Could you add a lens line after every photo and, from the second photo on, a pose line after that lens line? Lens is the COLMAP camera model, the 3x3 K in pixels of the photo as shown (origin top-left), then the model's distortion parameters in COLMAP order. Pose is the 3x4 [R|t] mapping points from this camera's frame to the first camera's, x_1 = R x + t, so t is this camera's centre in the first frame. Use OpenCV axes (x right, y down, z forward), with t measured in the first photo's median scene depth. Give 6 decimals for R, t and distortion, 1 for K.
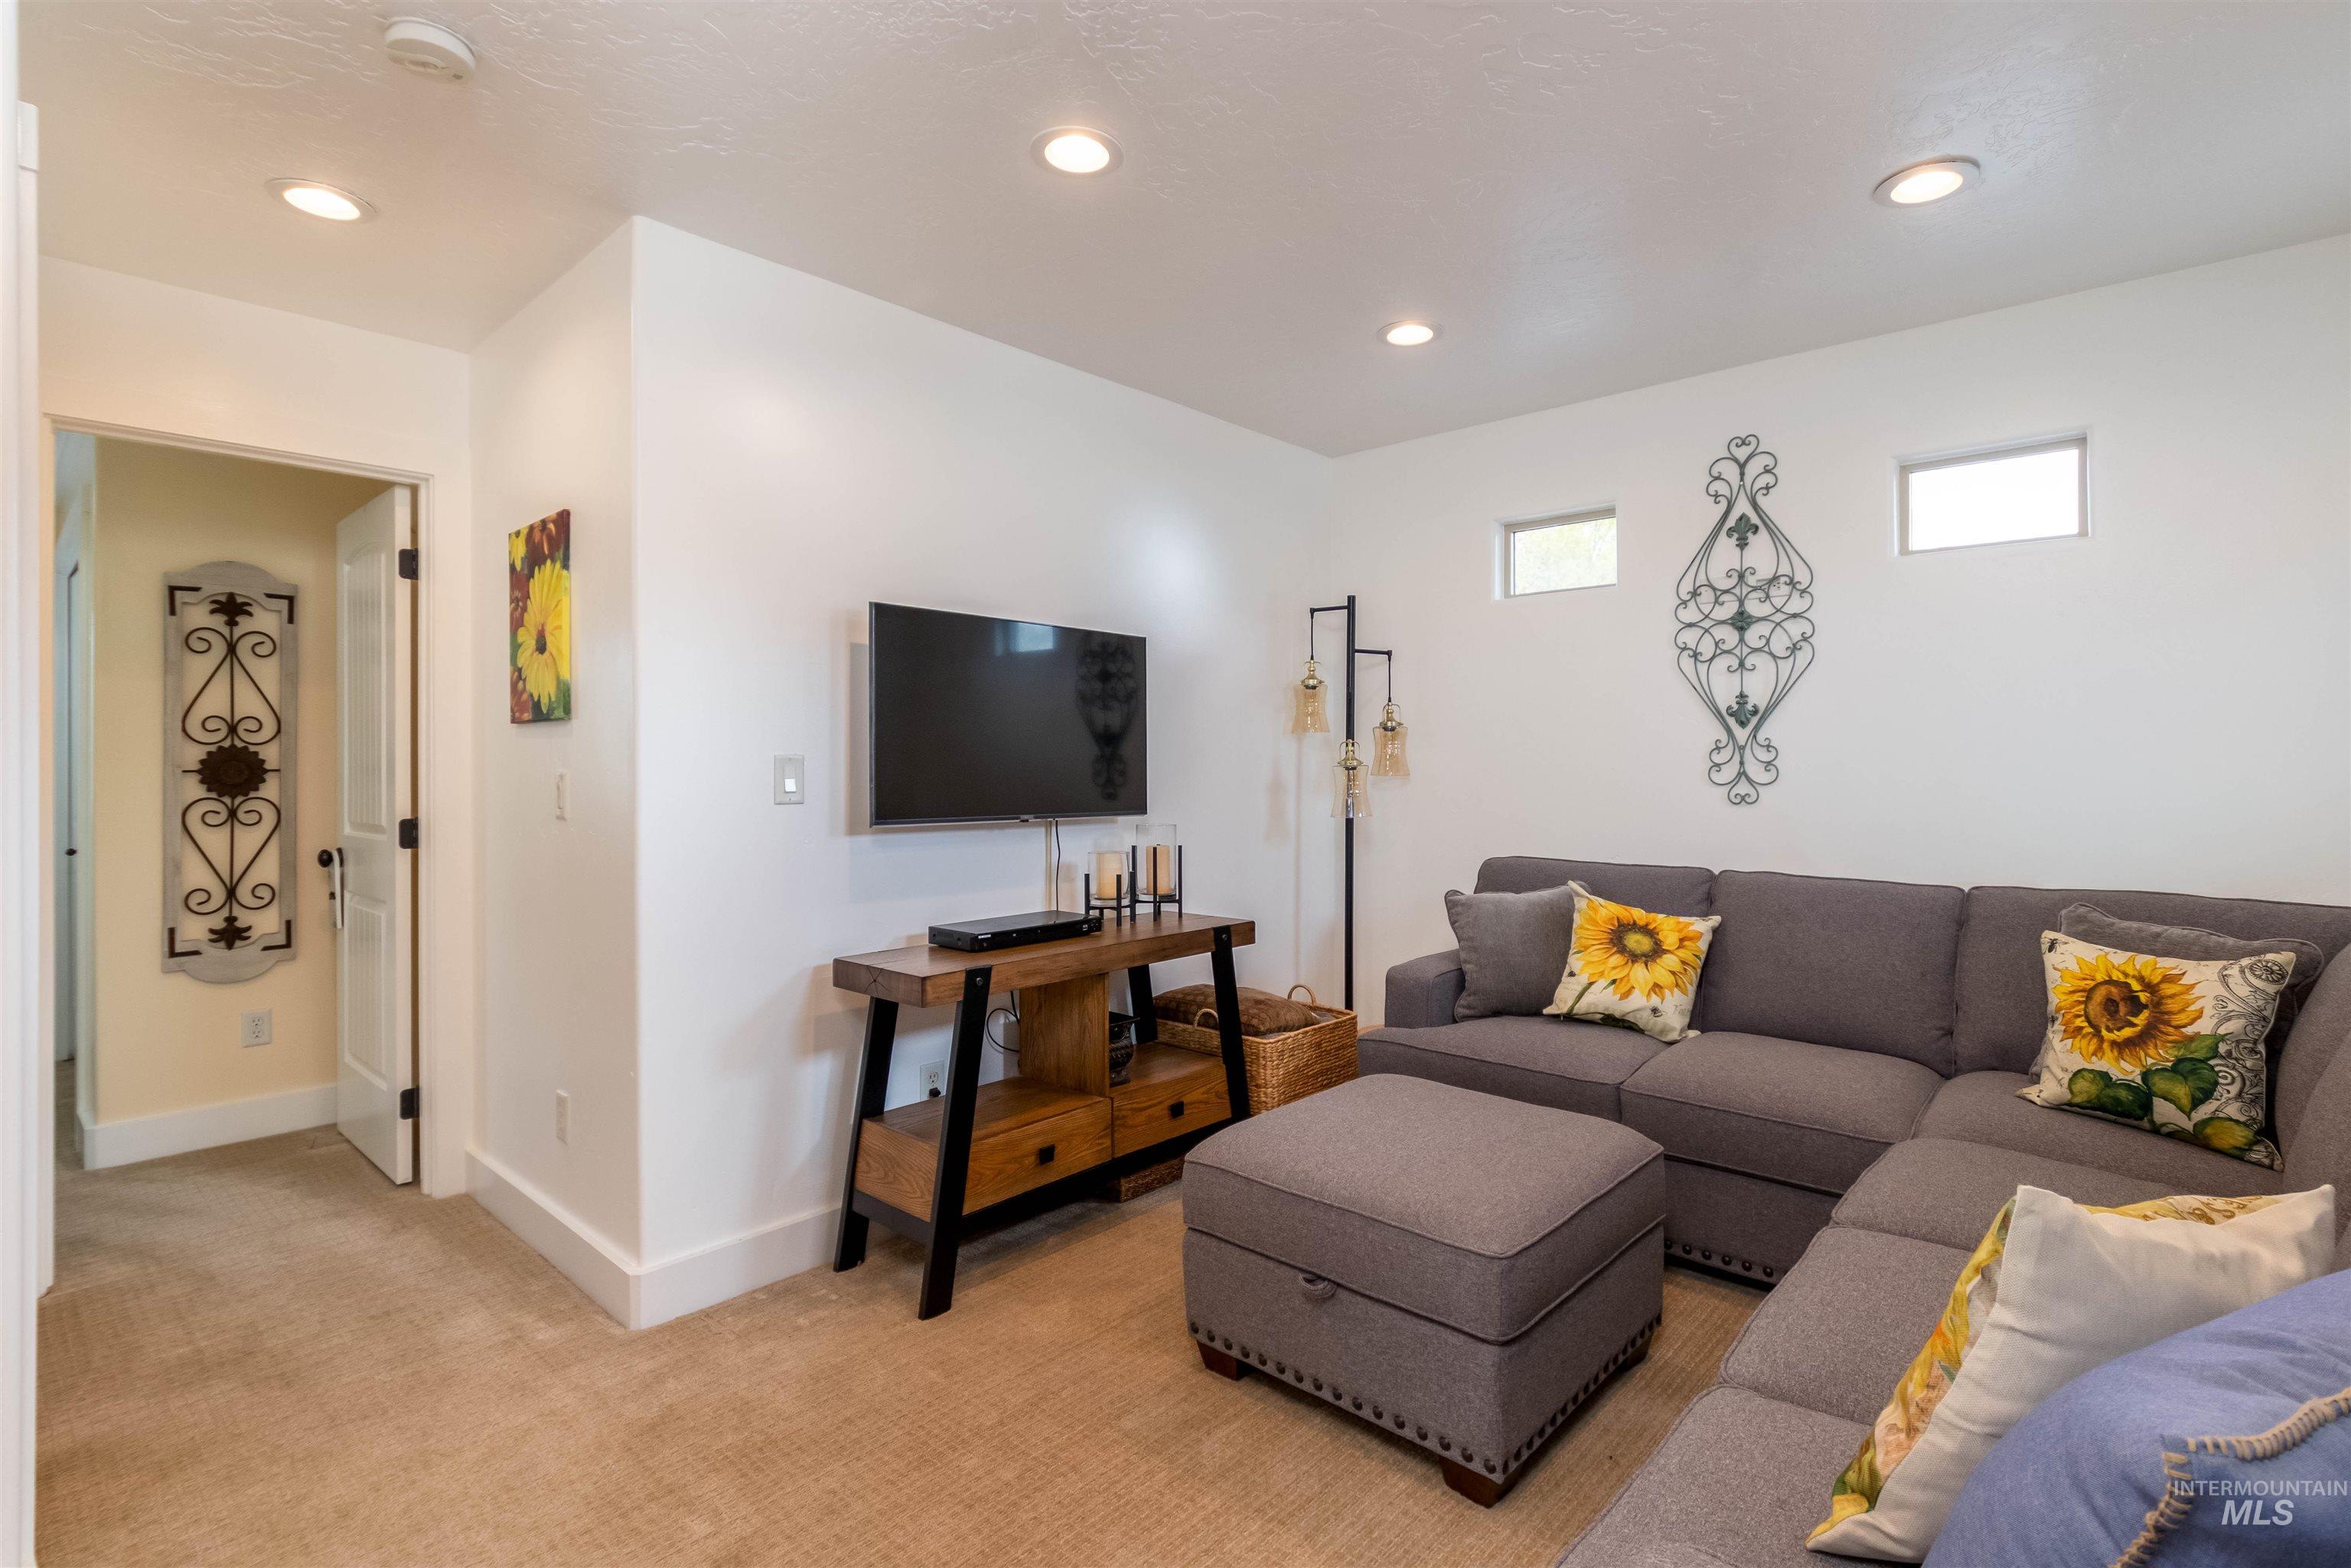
lens RADIAL K [[1126.1, 0, 1174.6], [0, 1126.1, 746.3], [0, 0, 1]] dist [0.003648, -0.000494]
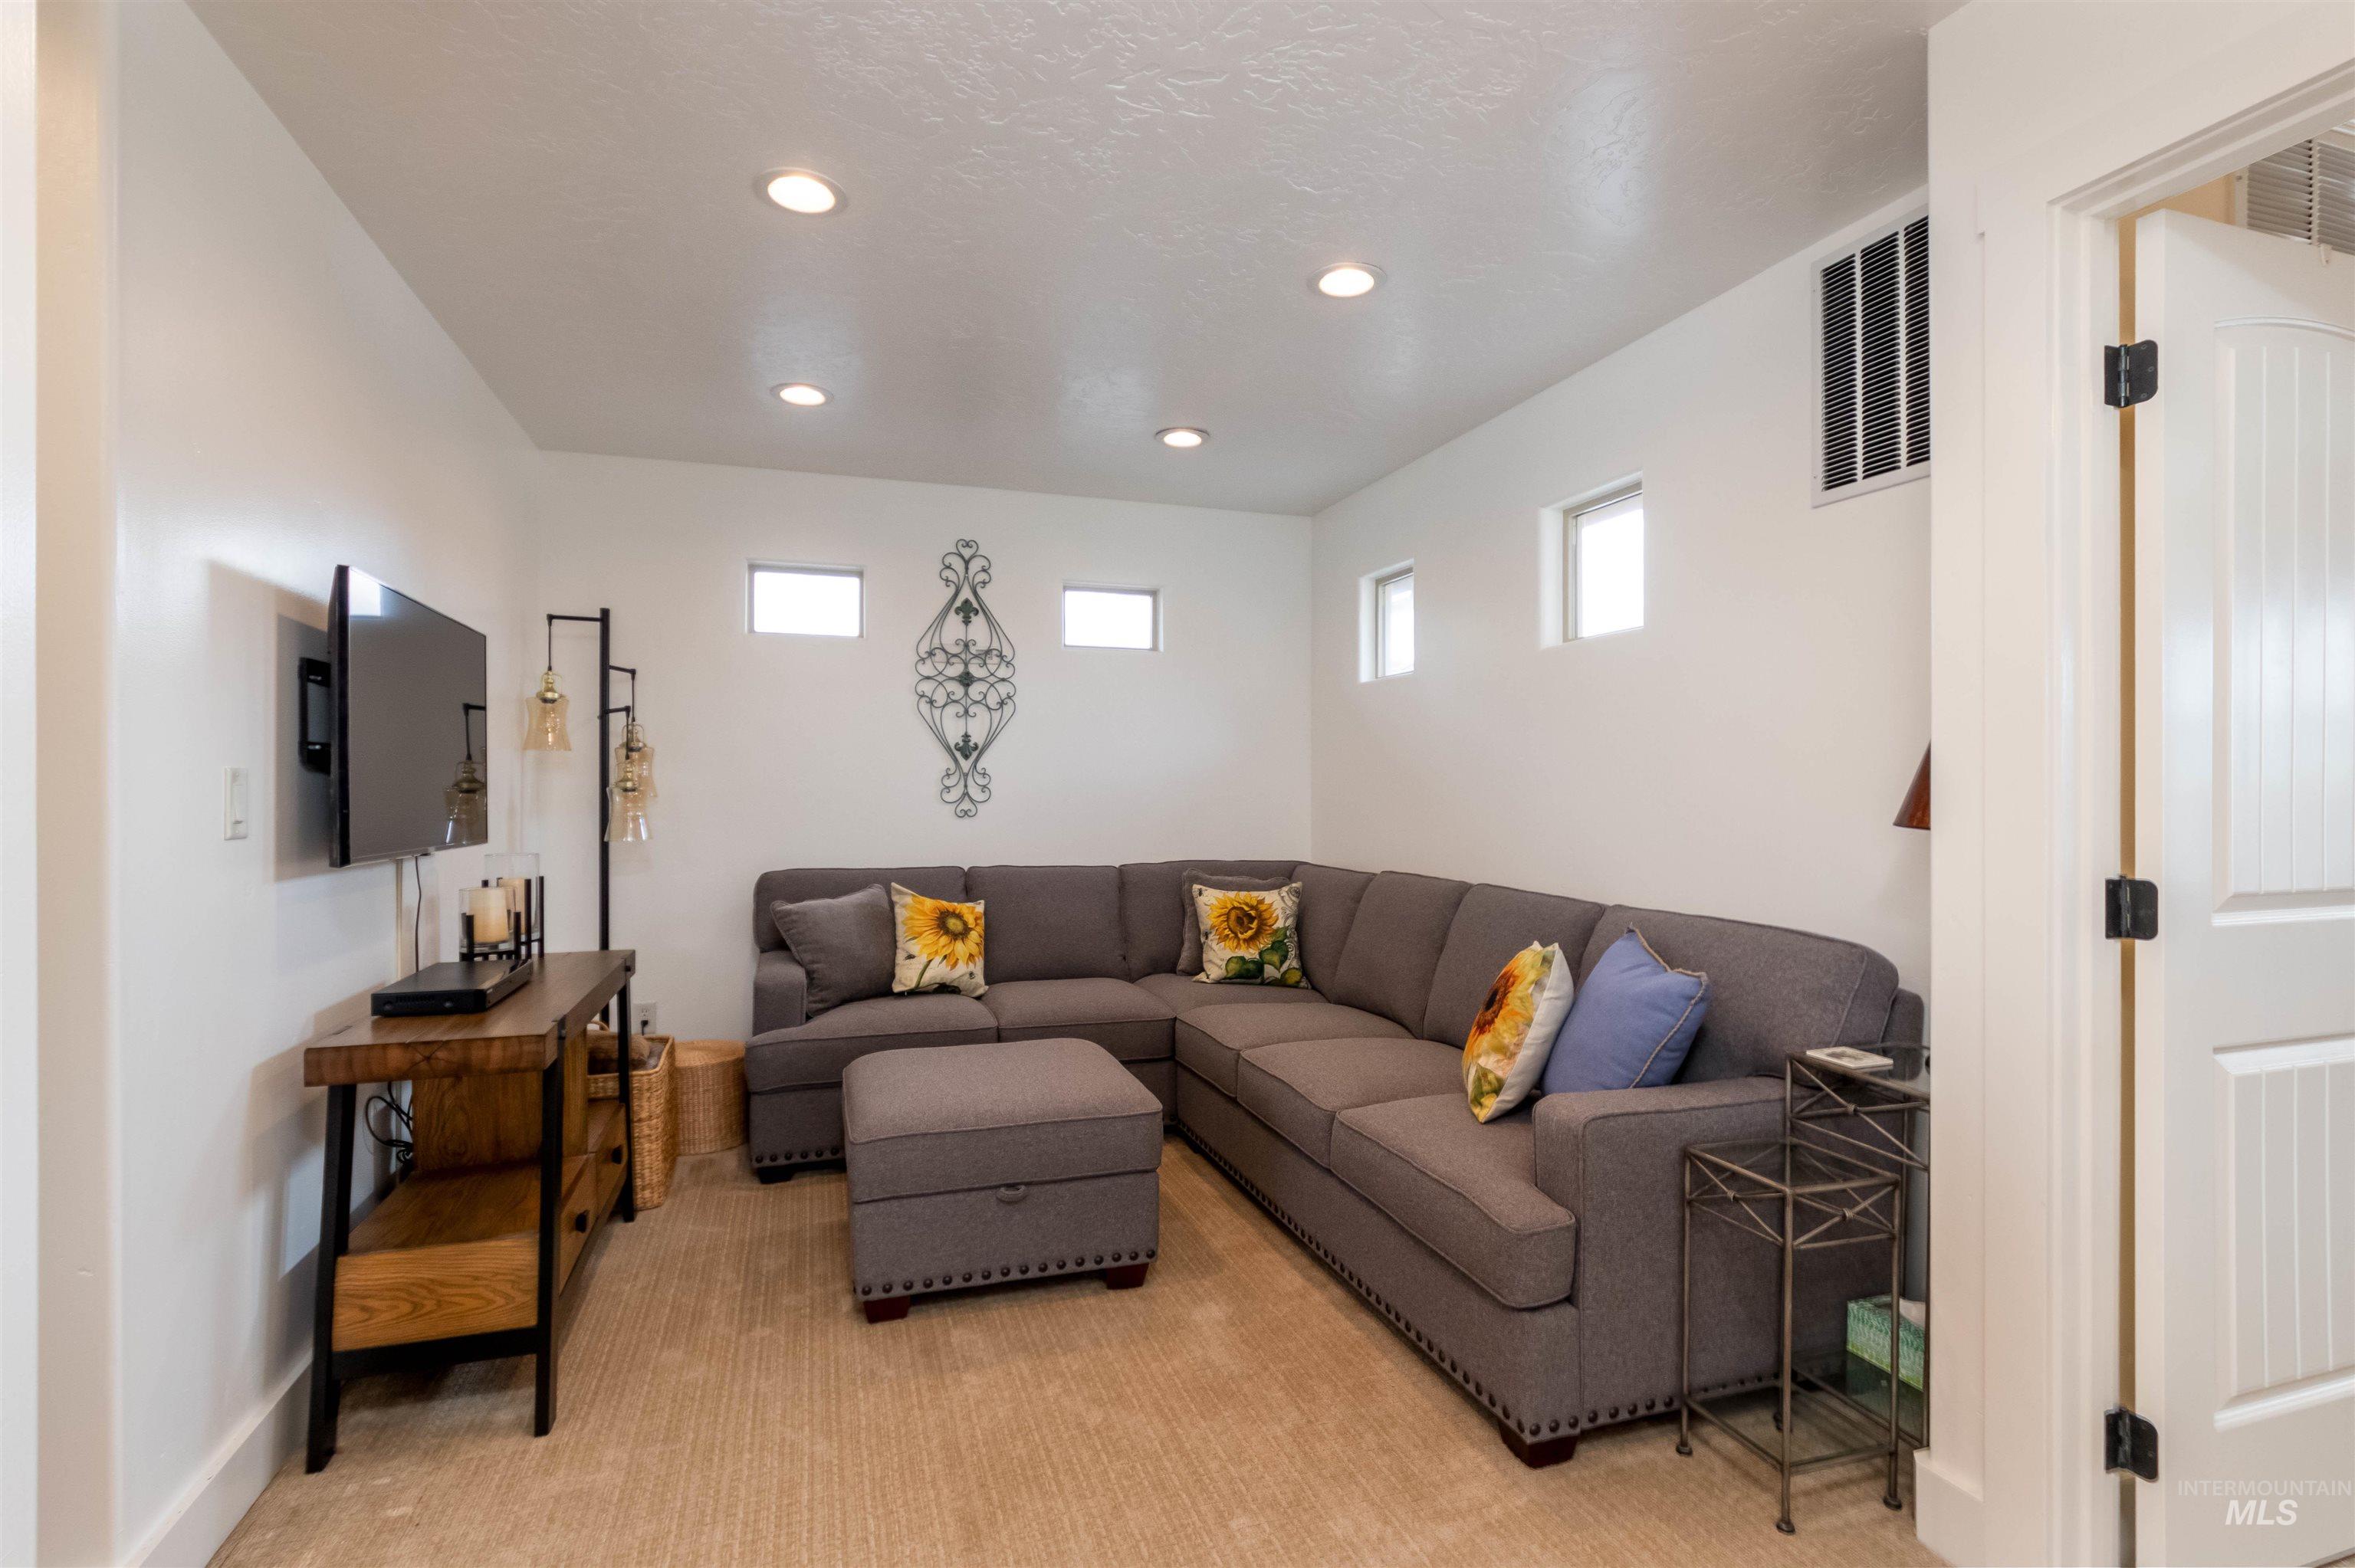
lens RADIAL K [[1150.5, 0, 1184.5], [0, 1150.5, 768.2], [0, 0, 1]] dist [-0.001763, -0.000698]
pose [[0.482277, 0.019338, 0.875805, -0.569254], [-0.018338, 0.999760, -0.011977, 0.005179], [-0.875827, -0.010285, 0.482516, 0.123262]]
